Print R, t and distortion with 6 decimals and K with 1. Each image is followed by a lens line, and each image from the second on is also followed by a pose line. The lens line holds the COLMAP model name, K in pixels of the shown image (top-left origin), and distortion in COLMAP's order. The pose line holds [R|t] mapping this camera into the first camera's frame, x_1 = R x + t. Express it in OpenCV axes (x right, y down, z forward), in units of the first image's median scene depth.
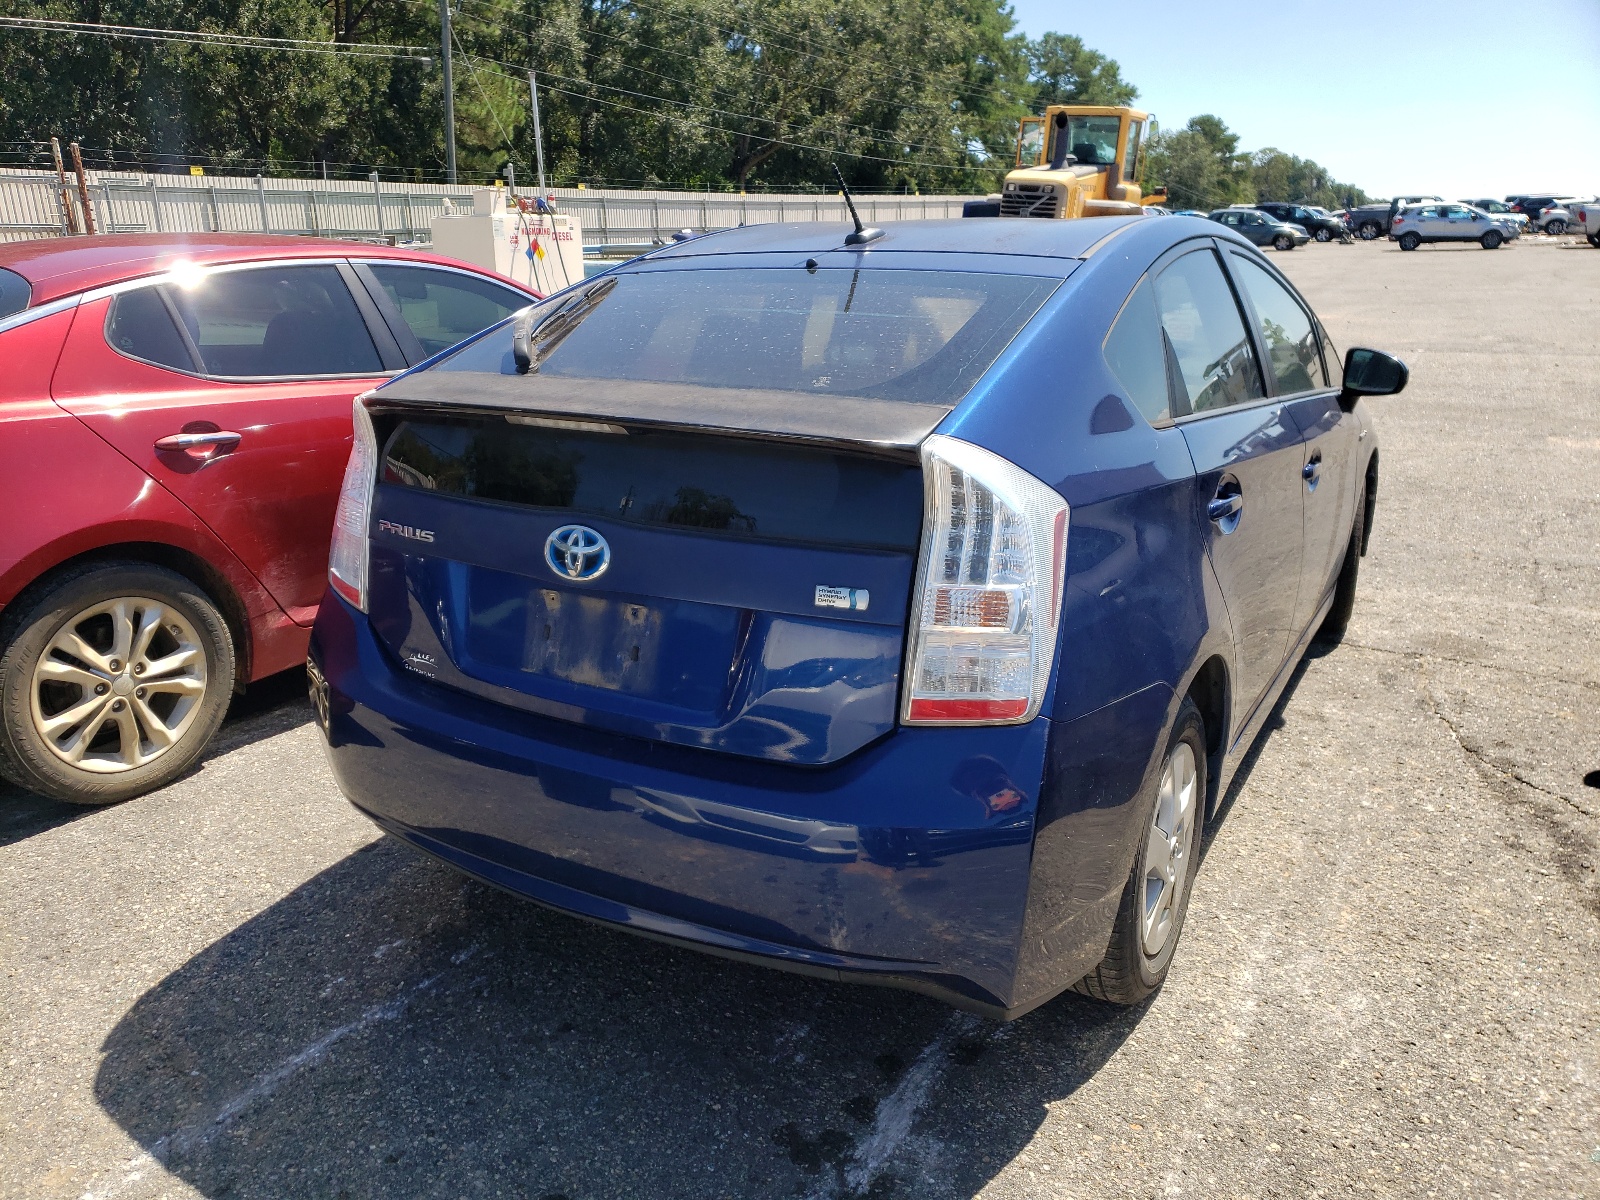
lens RADIAL K [[1244.9, 0, 787.1], [0, 1244.9, 602.5], [0, 0, 1]] dist [-0.003772, 0.032468]
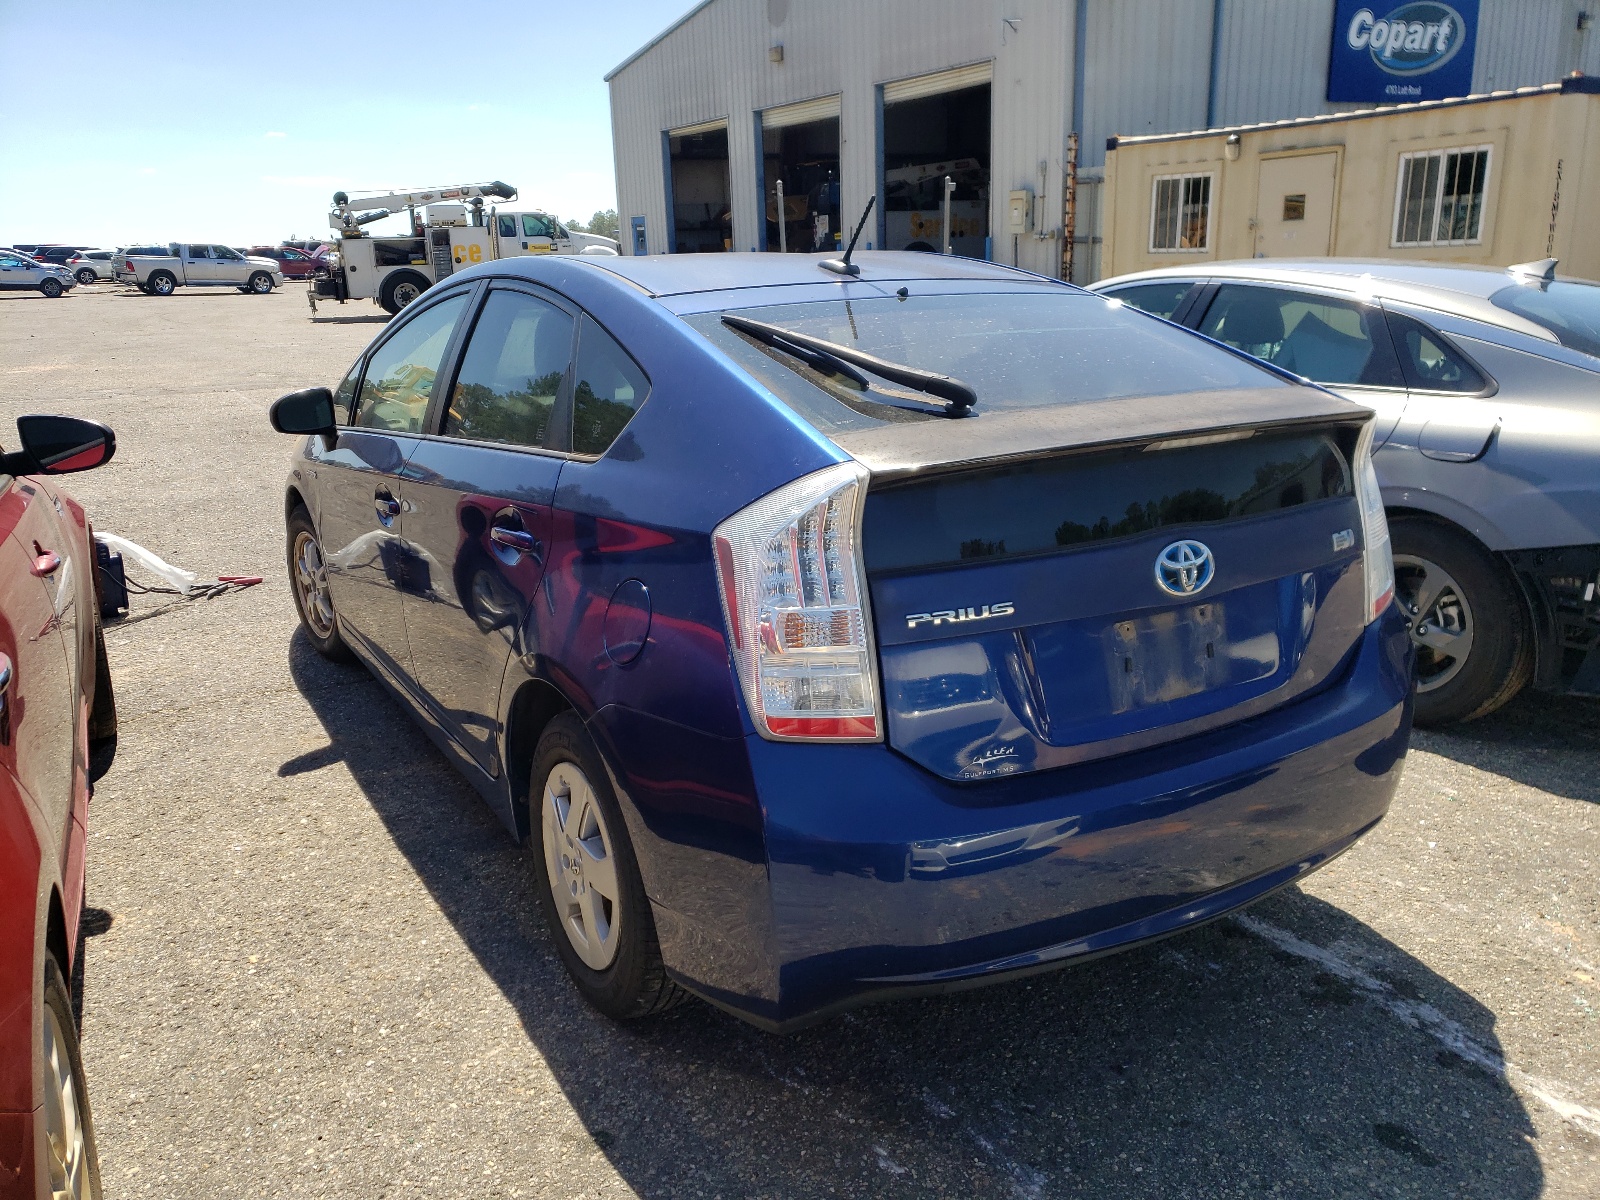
lens RADIAL K [[1244.9, 0, 787.1], [0, 1244.9, 602.5], [0, 0, 1]] dist [-0.003772, 0.032468]
pose [[0.457505, -0.226457, 0.859887, -1.135024], [0.258354, 0.959164, 0.115144, -0.202486], [-0.850848, 0.169476, 0.497329, 0.738356]]
